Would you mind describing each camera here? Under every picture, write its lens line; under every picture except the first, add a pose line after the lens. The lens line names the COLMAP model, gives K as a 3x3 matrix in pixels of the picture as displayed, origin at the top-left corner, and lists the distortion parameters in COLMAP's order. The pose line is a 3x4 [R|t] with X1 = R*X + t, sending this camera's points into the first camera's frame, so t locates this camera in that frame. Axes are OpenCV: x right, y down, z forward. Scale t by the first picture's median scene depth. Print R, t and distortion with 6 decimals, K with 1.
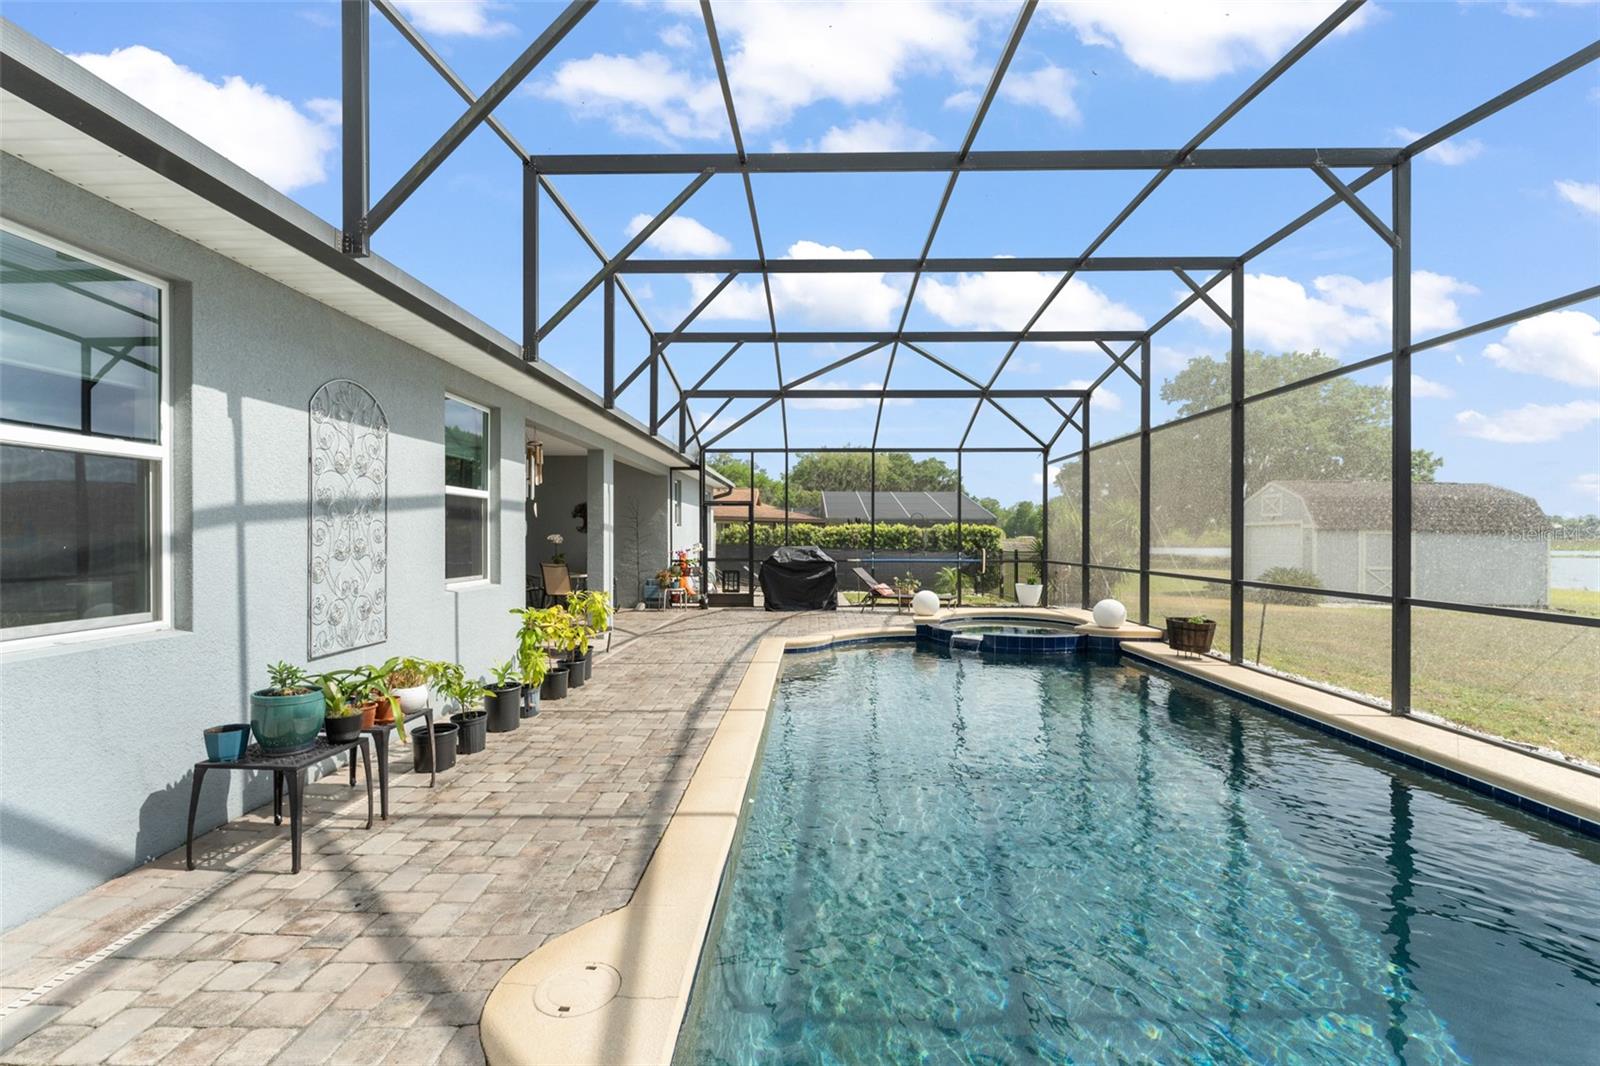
lens RADIAL K [[686.8, 0, 801.1], [0, 686.8, 541.3], [0, 0, 1]] dist [0.000381, 0.000028]
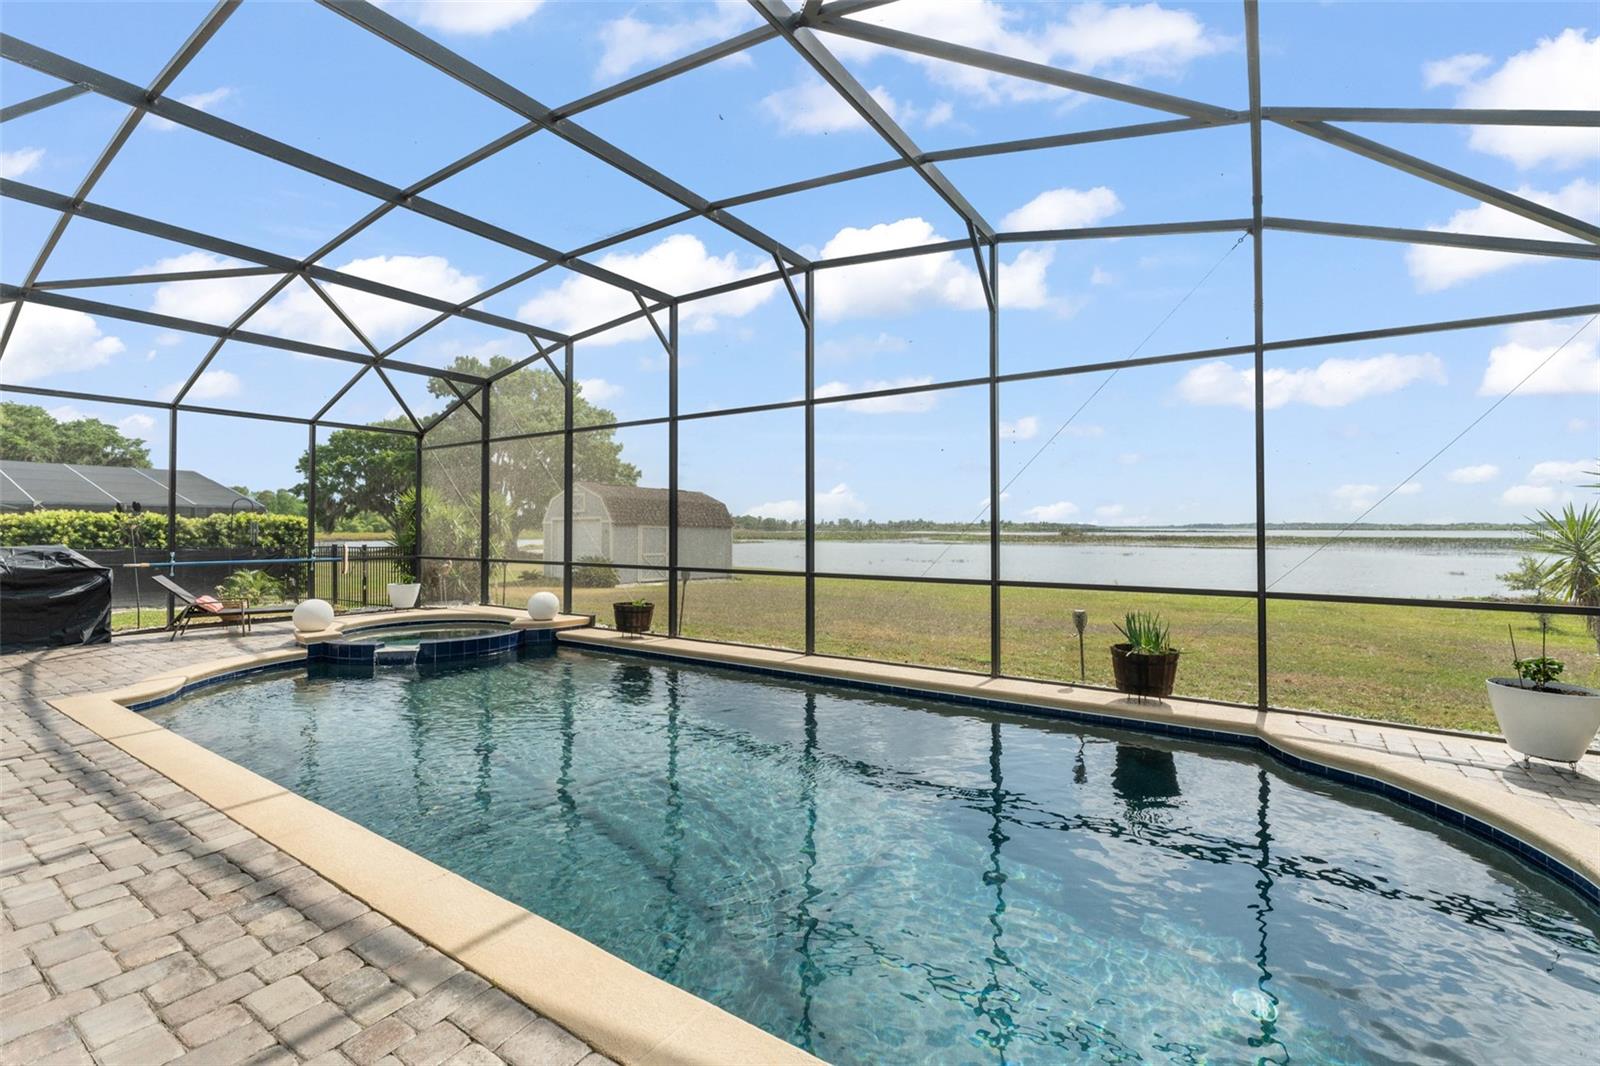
lens RADIAL K [[690.7, 0, 797.1], [0, 690.7, 524.8], [0, 0, 1]] dist [-0.000086, 0.000003]
pose [[0.548532, 0.005568, 0.836111, -0.186954], [0.006256, 0.999923, -0.010763, -0.000936], [-0.836106, 0.011134, 0.548454, 0.119462]]
